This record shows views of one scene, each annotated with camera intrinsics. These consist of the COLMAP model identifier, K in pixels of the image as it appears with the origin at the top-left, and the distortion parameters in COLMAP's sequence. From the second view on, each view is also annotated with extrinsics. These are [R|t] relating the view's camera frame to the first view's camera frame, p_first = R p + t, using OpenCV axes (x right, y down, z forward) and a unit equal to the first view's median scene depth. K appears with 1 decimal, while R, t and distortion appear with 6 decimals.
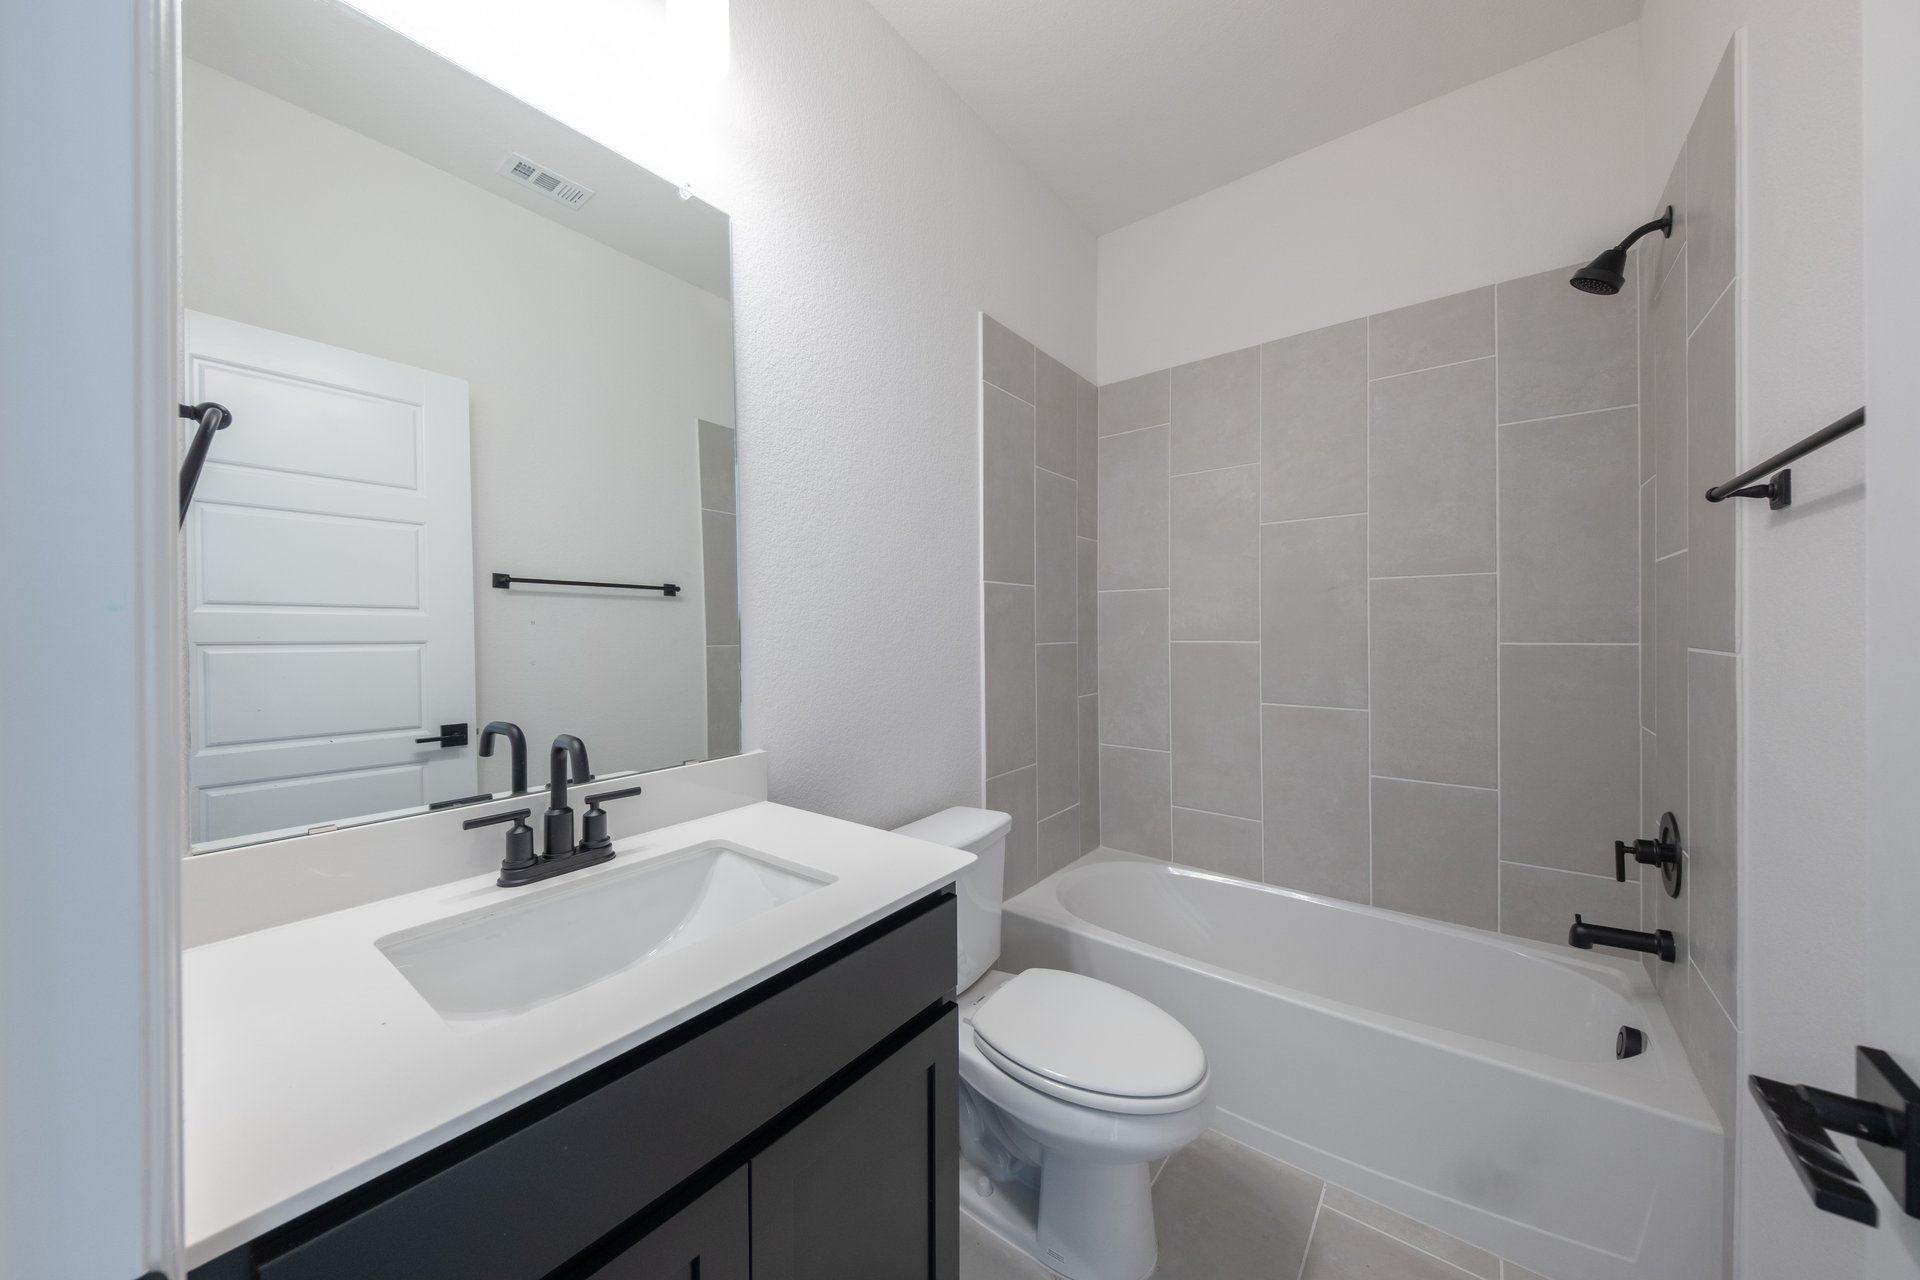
lens RADIAL K [[642.4, 0, 959.3], [0, 642.4, 641.0], [0, 0, 1]] dist [-0.001982, -0.000127]
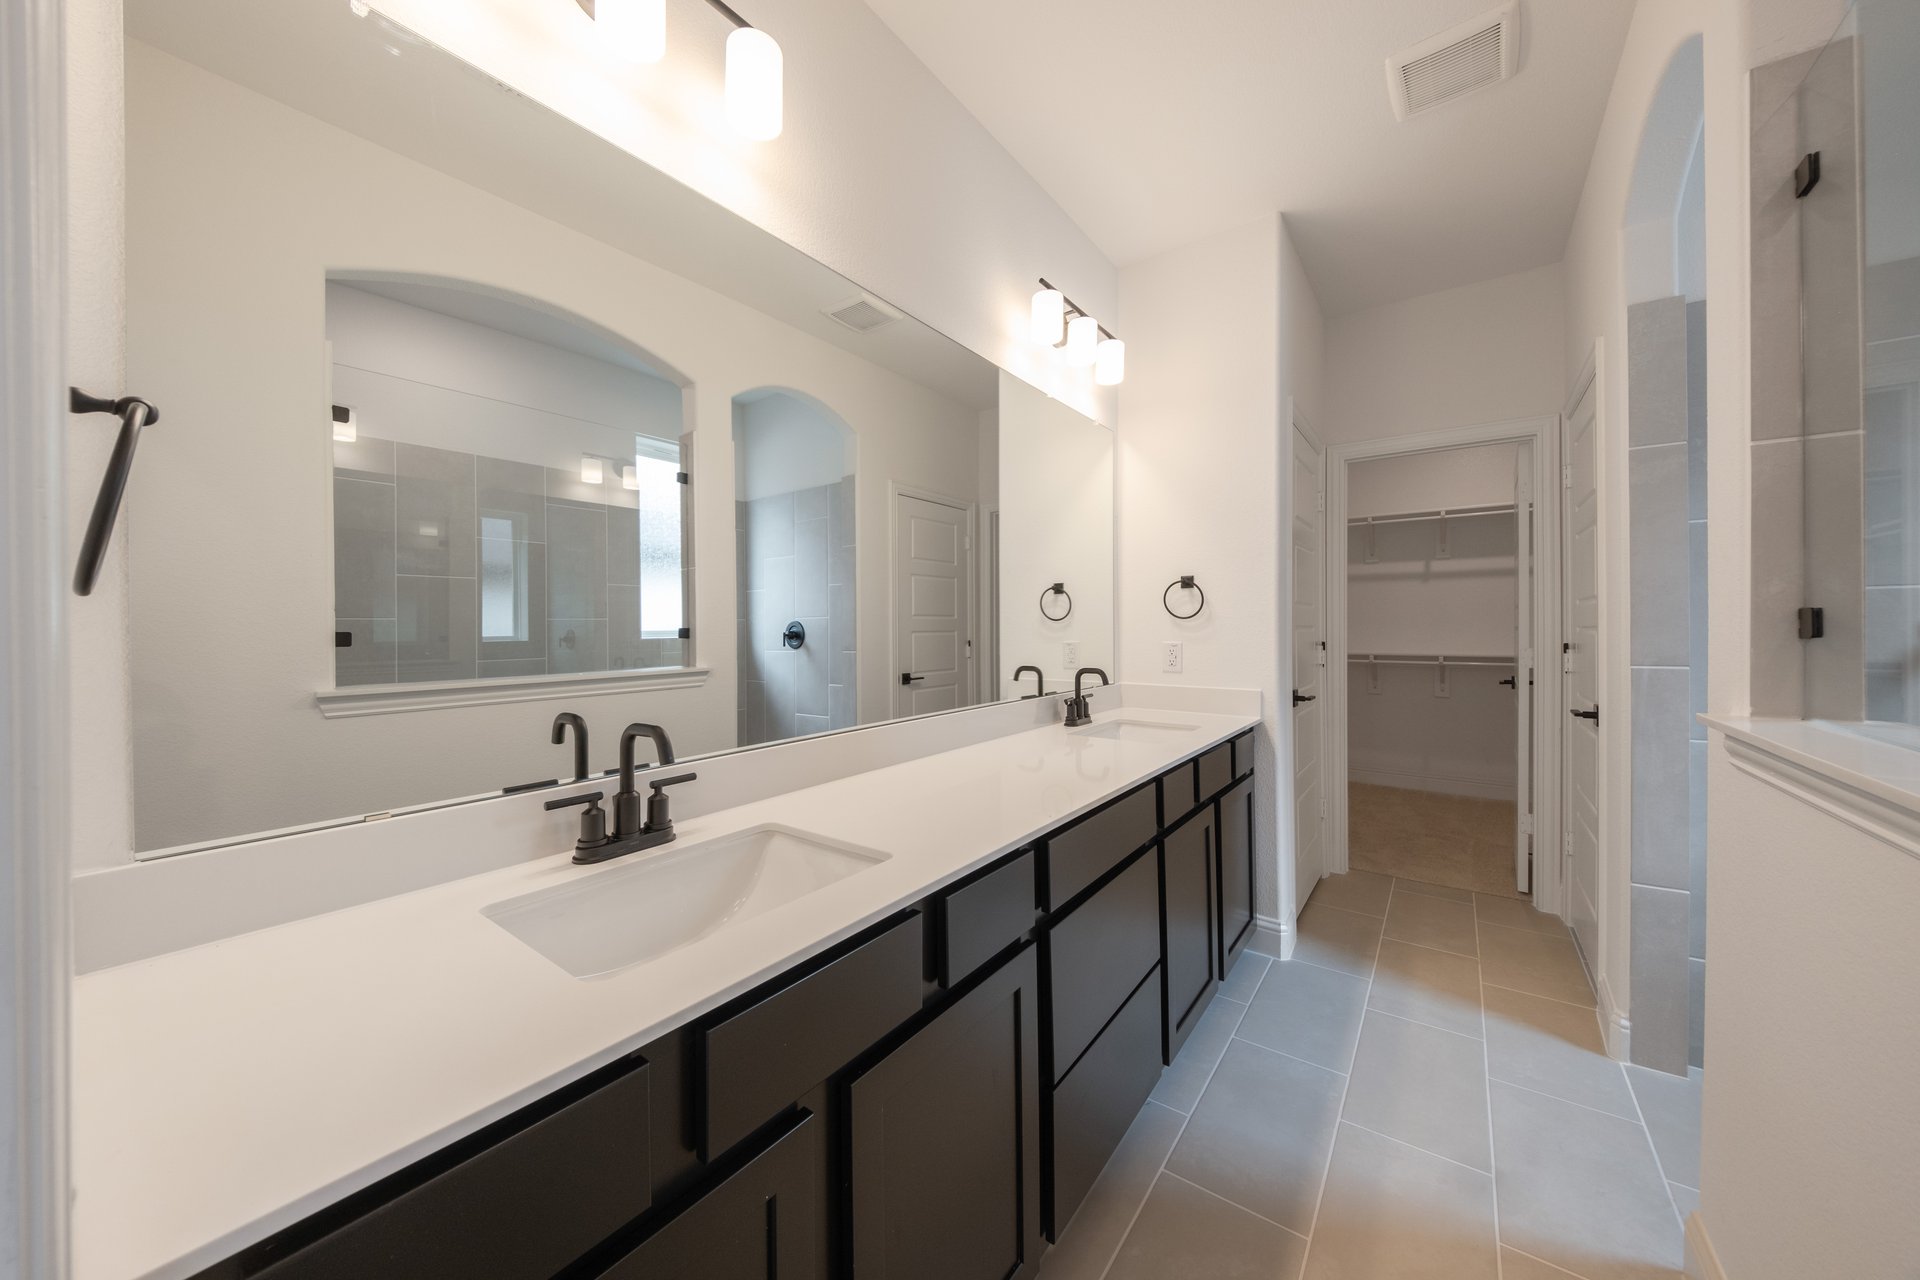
lens RADIAL K [[671.2, 0, 960.3], [0, 671.2, 629.2], [0, 0, 1]] dist [-0.002541, -0.000150]
pose [[0.999528, 0.003253, 0.030537, -0.104141], [-0.002837, 0.999902, -0.013676, 0.003470], [-0.030578, 0.013583, 0.999440, -0.135915]]
